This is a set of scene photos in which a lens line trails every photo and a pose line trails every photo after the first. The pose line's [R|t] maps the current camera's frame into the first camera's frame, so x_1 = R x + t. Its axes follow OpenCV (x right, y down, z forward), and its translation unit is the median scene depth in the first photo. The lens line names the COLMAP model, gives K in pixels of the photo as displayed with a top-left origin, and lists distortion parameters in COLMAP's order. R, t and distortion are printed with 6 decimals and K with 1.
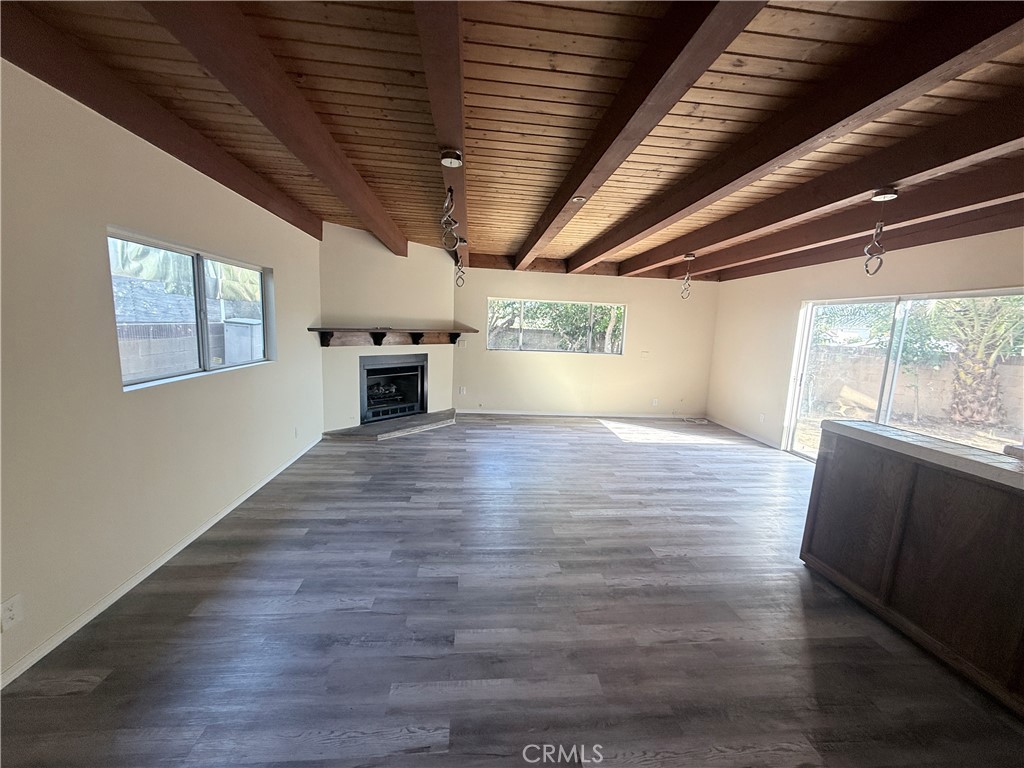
lens RADIAL K [[407.6, 0, 512.0], [0, 407.6, 384.0], [0, 0, 1]] dist [-0.001542, -0.000122]
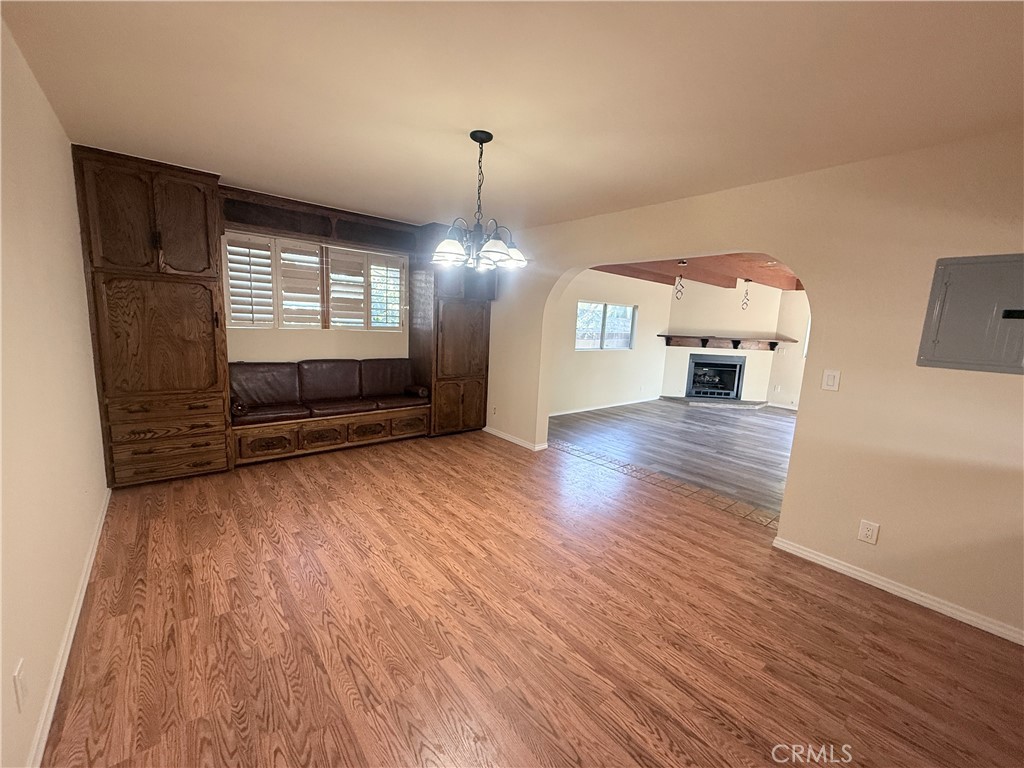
lens RADIAL K [[407.6, 0, 512.0], [0, 407.6, 384.0], [0, 0, 1]] dist [-0.001542, -0.000122]
pose [[0.563706, 0.111359, -0.818435, 0.545737], [-0.142766, 0.989092, 0.036247, 0.090847], [0.813544, 0.096412, 0.573455, -0.468365]]
